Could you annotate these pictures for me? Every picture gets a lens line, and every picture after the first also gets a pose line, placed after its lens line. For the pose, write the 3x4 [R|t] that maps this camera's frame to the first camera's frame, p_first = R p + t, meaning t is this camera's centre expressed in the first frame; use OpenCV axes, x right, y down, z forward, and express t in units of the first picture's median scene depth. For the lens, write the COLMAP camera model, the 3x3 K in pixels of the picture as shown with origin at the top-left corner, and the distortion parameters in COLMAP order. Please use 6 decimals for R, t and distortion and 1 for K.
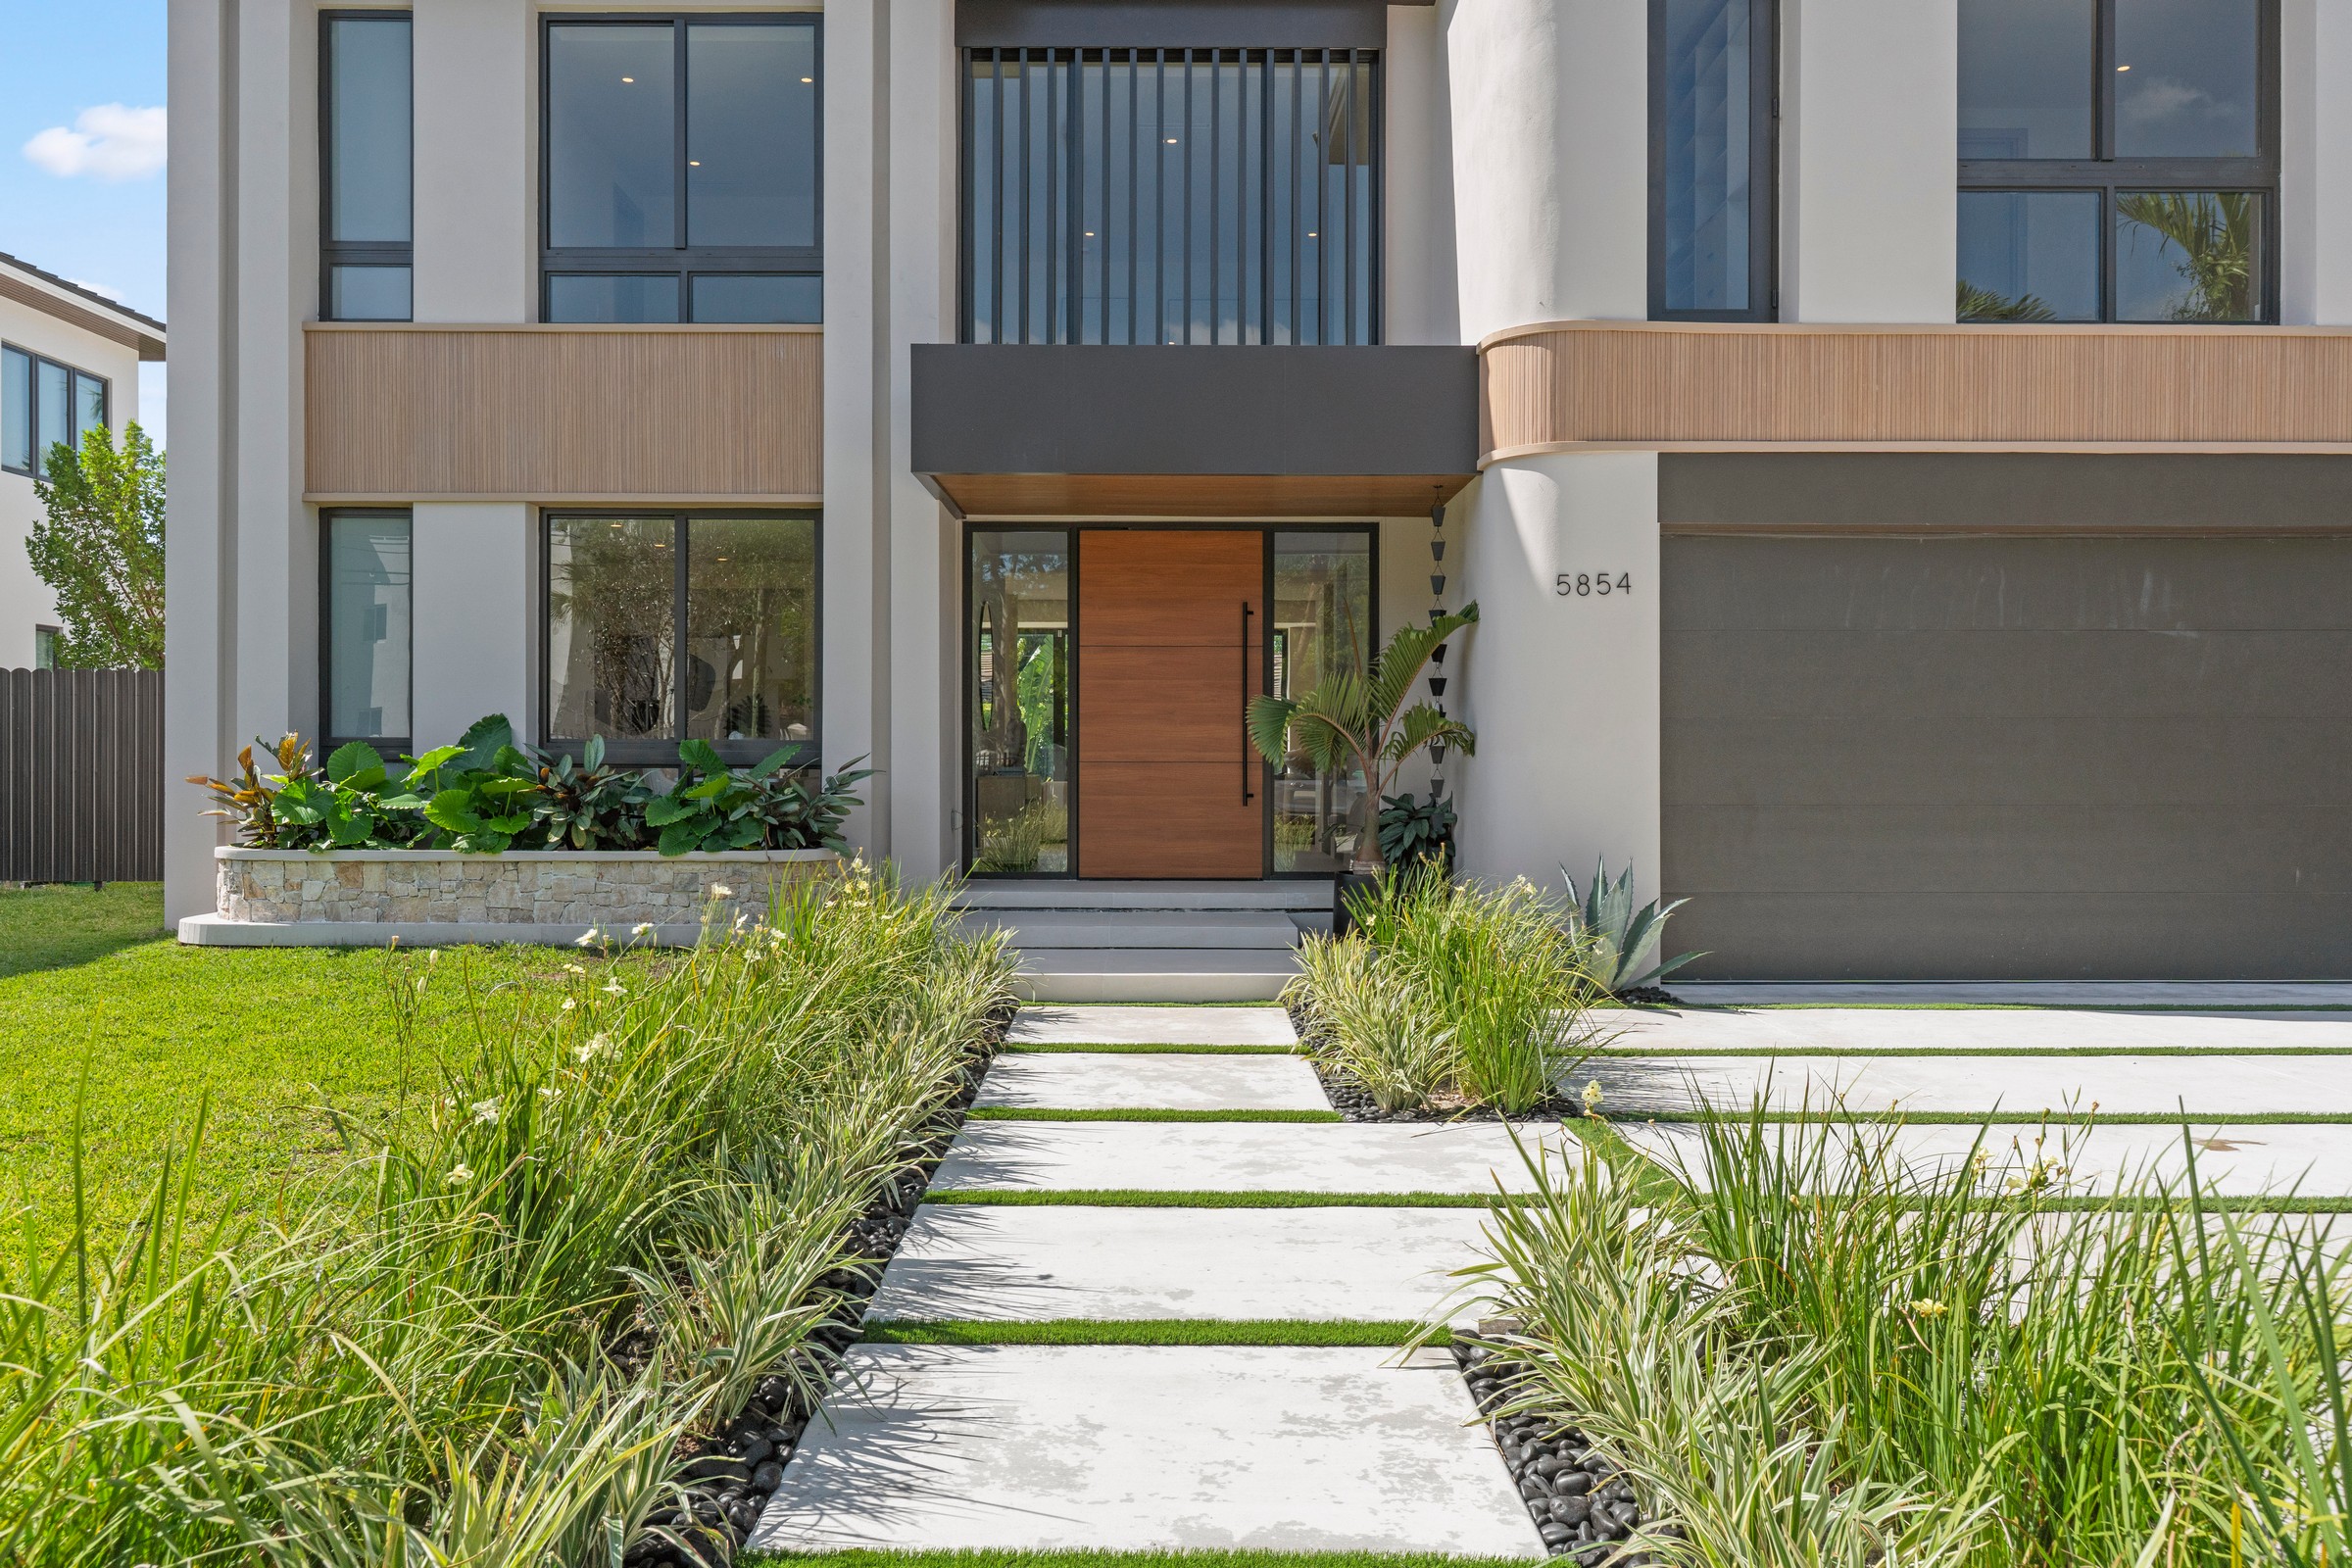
lens RADIAL K [[1871.1, 0, 1183.5], [0, 1871.1, 841.6], [0, 0, 1]] dist [0.004061, 0.004618]
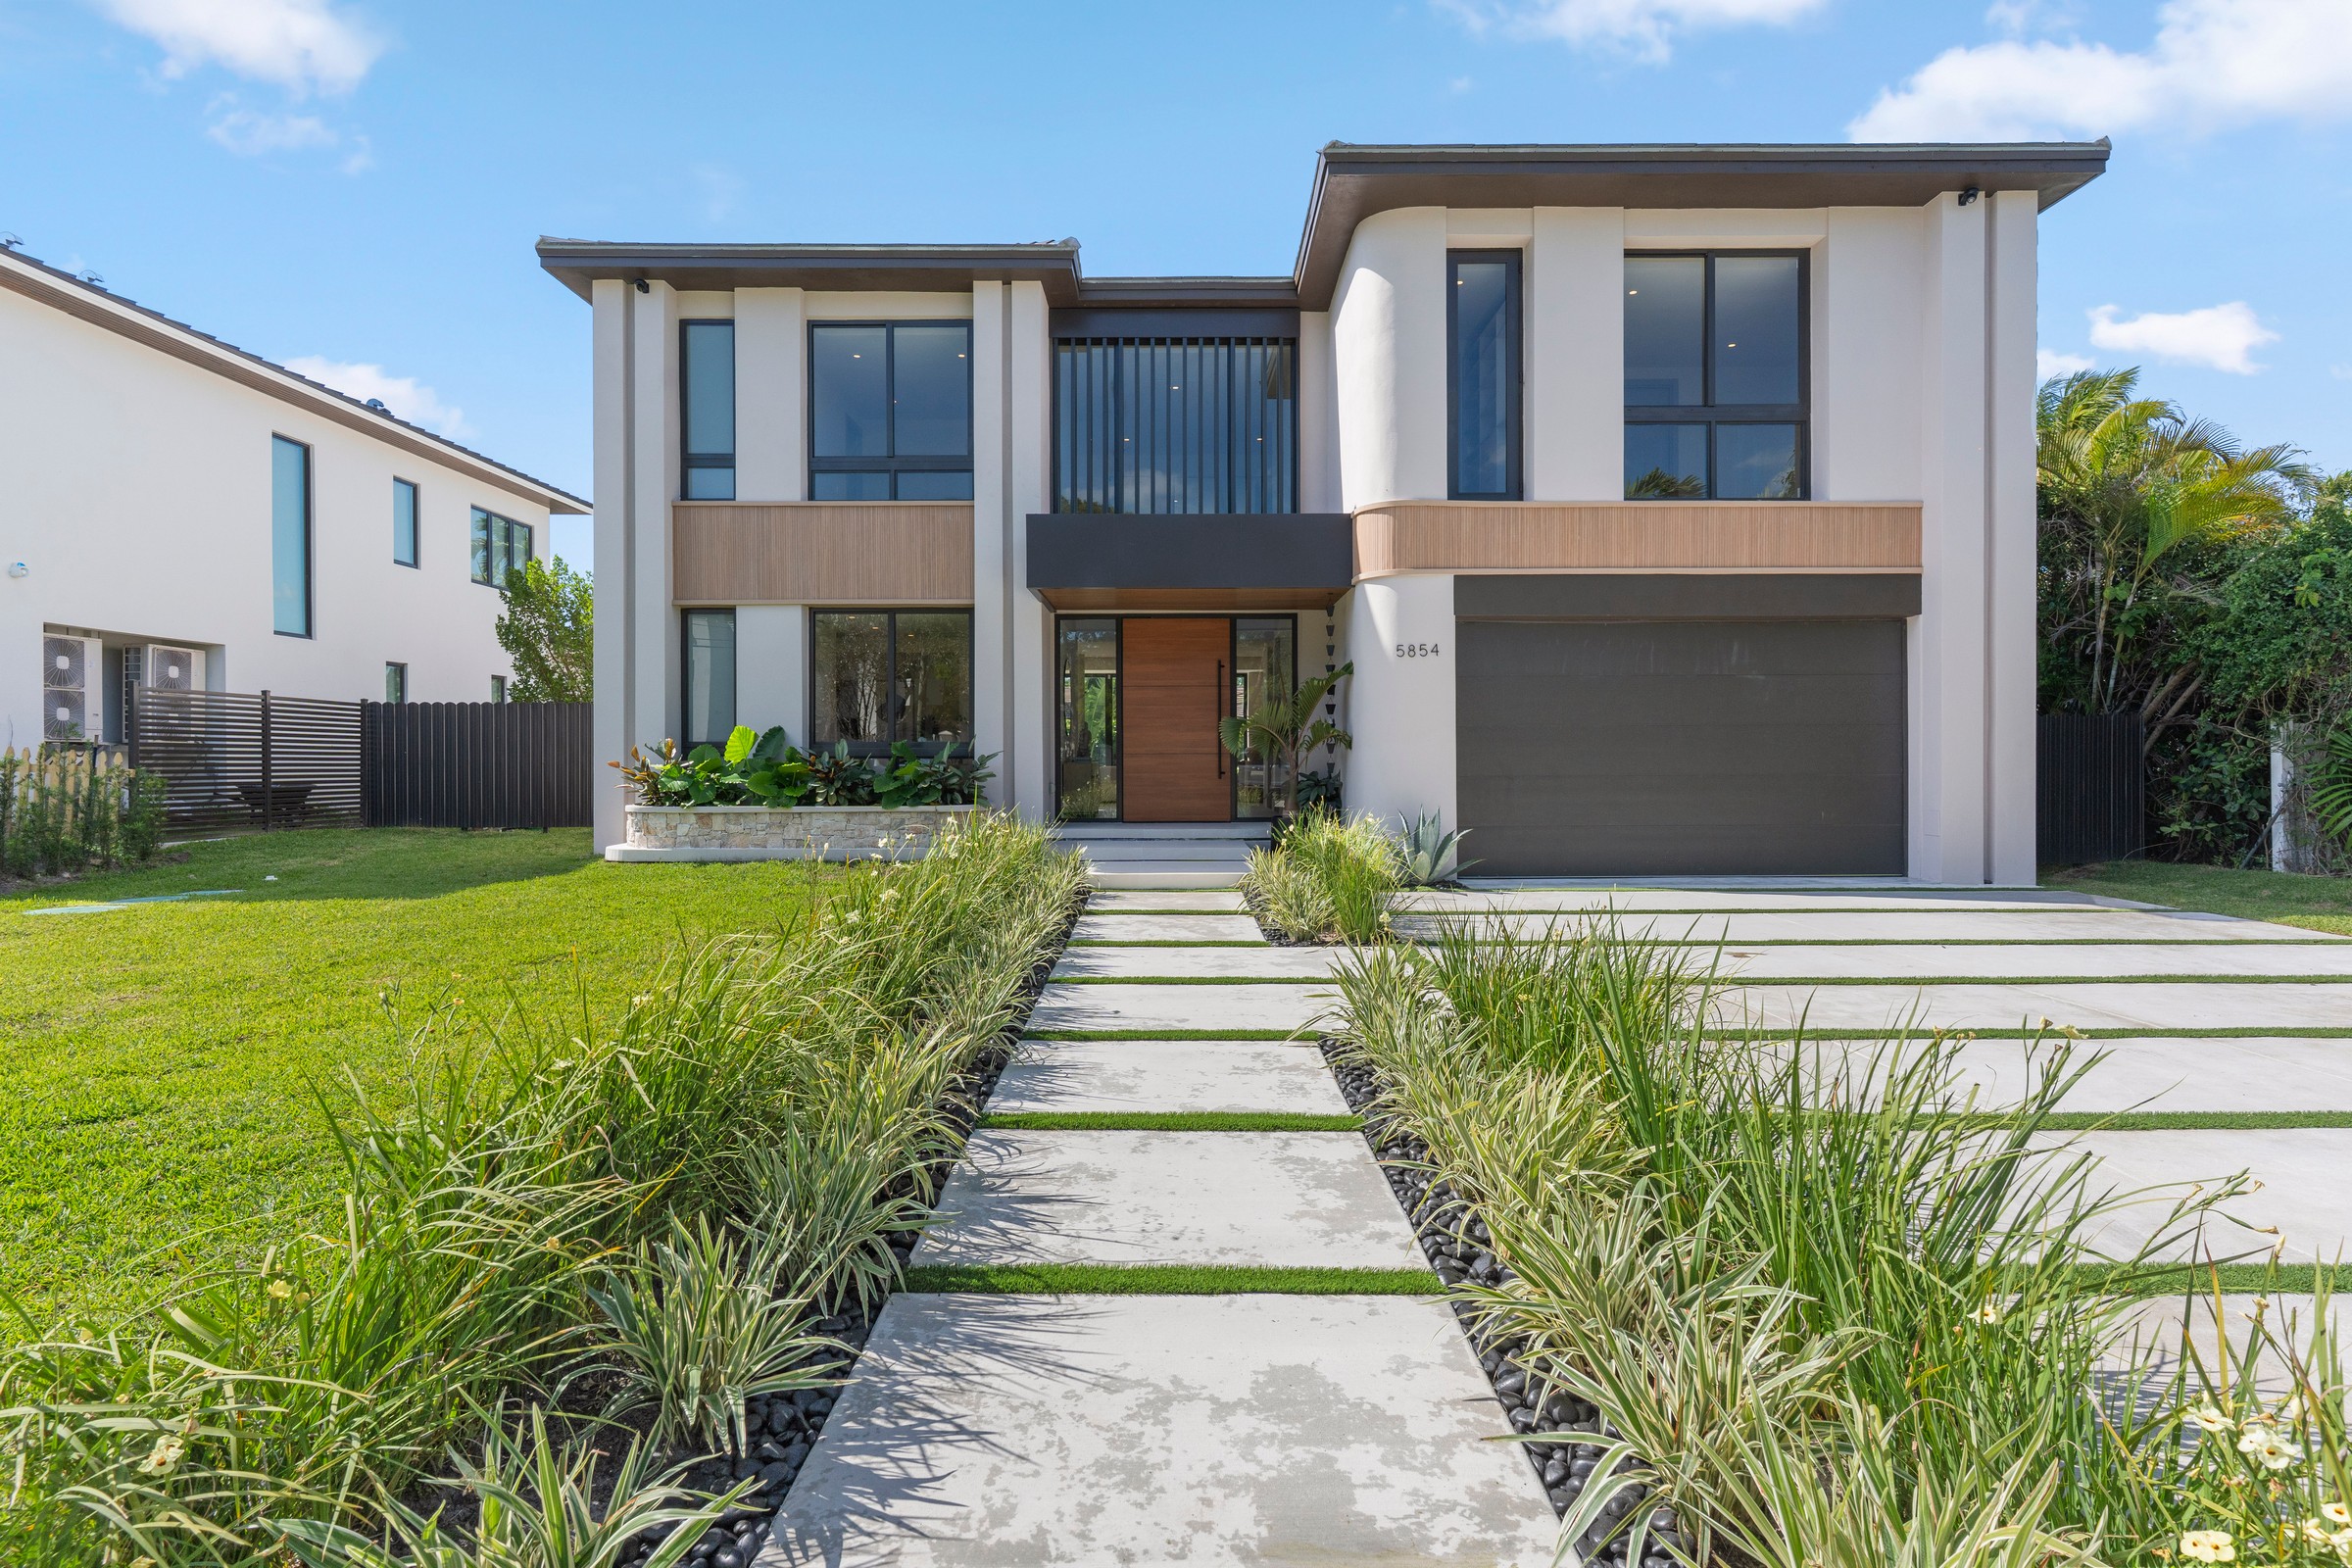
lens RADIAL K [[1218.7, 0, 1179.5], [0, 1218.7, 818.2], [0, 0, 1]] dist [-0.002749, -0.000281]
pose [[0.999977, -0.004854, -0.004647, 0.000900], [0.004893, 0.999953, 0.008315, 0.007904], [0.004606, -0.008338, 0.999955, -0.127607]]
